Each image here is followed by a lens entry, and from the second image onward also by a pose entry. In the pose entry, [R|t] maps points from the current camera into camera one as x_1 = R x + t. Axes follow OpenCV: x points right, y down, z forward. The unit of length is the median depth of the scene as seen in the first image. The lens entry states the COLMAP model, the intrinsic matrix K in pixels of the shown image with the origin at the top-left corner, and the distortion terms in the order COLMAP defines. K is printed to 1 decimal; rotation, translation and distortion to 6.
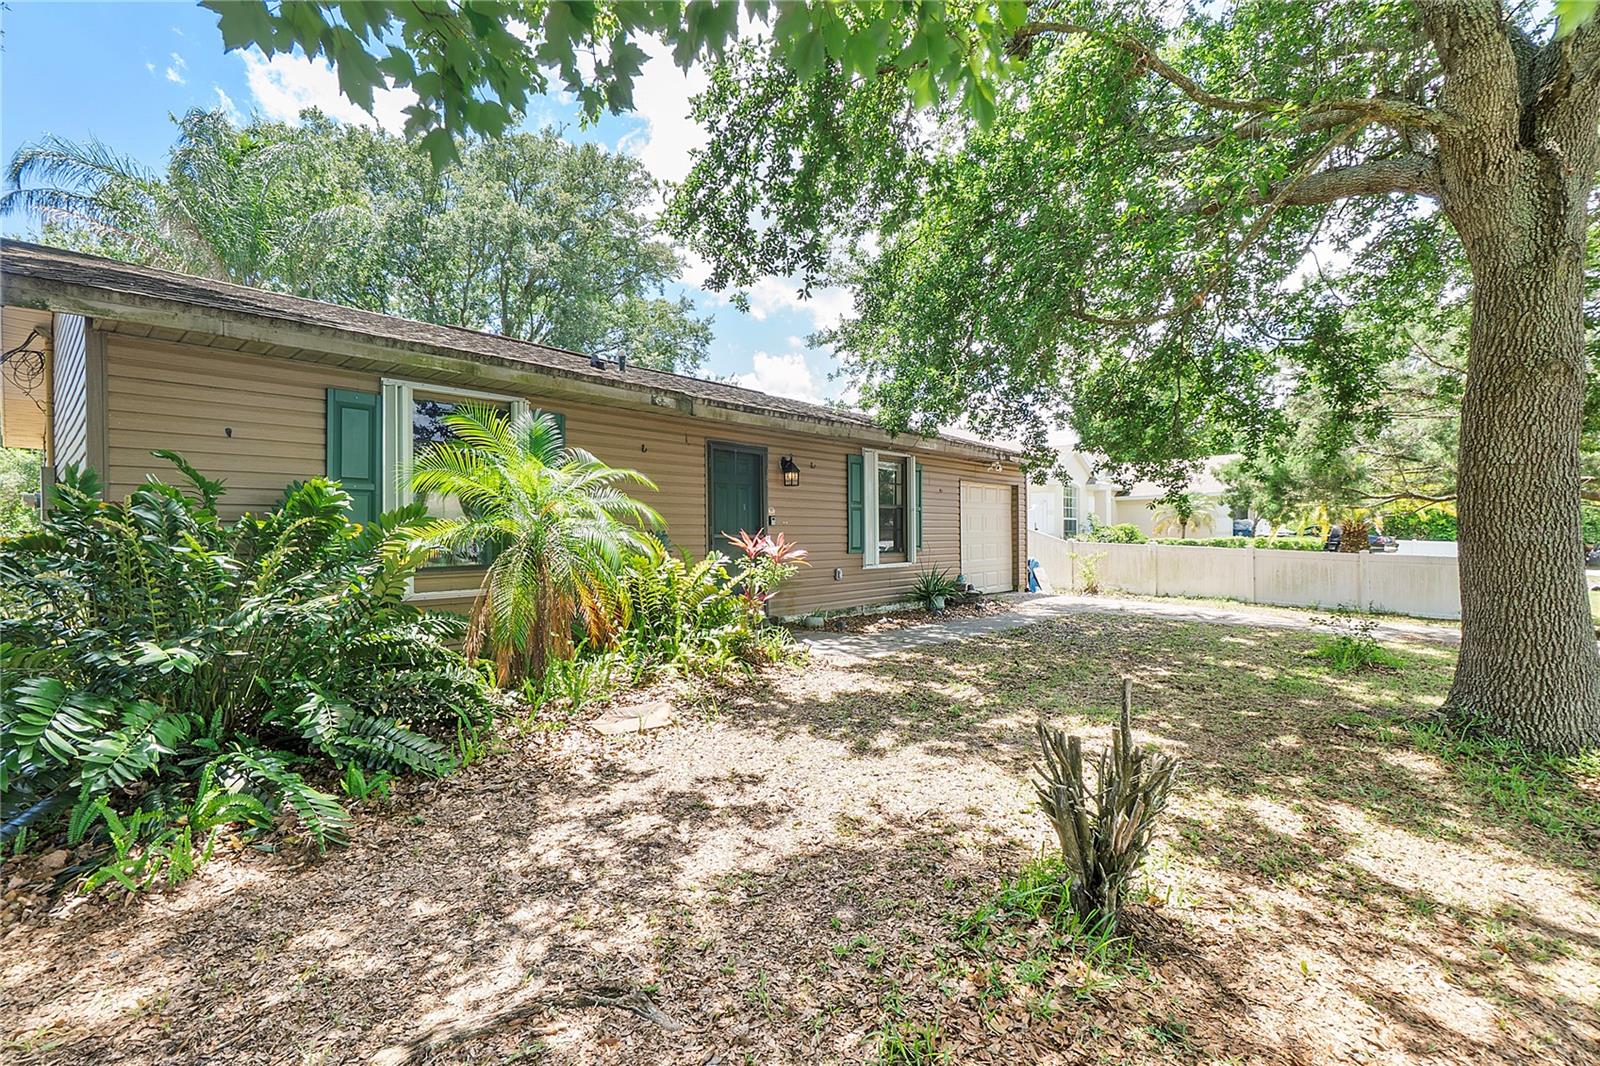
lens RADIAL K [[707.9, 0, 790.1], [0, 707.9, 531.4], [0, 0, 1]] dist [0.000832, -0.000858]
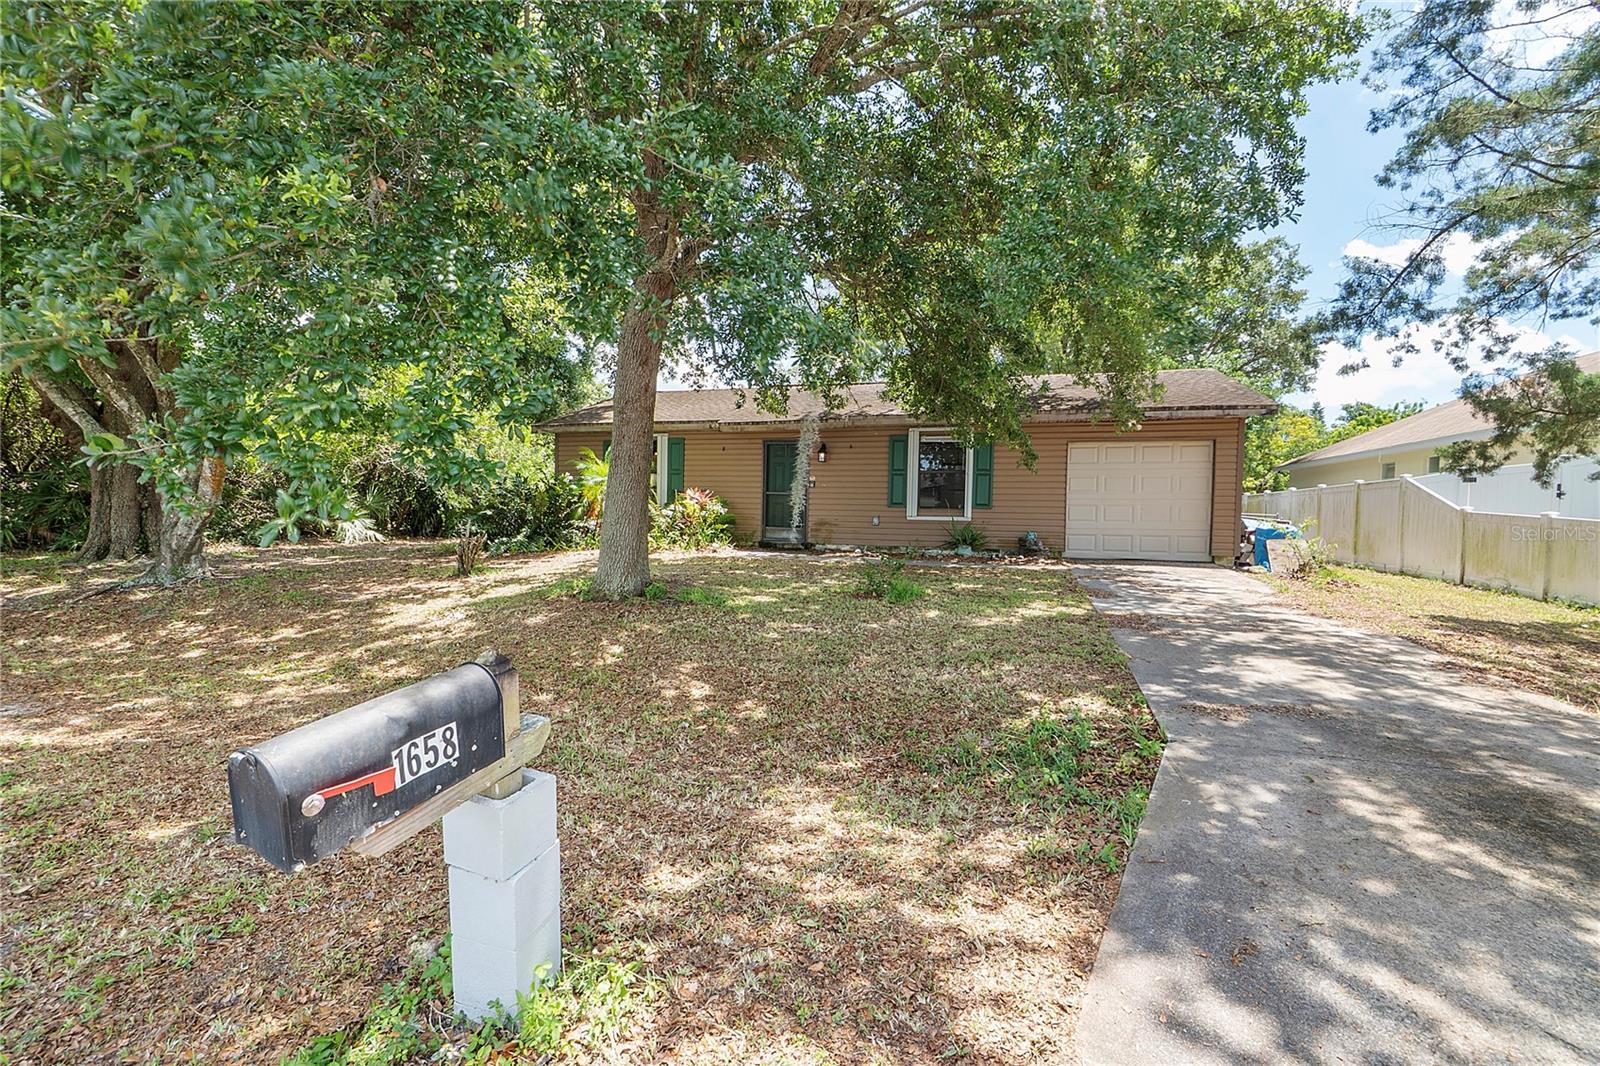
lens RADIAL K [[703.2, 0, 797.0], [0, 703.2, 555.2], [0, 0, 1]] dist [-0.002268, -0.000237]
pose [[0.408991, 0.078435, -0.909161, 1.247294], [-0.010481, 0.996637, 0.081267, 0.014768], [0.912478, -0.023709, 0.408438, 0.260162]]
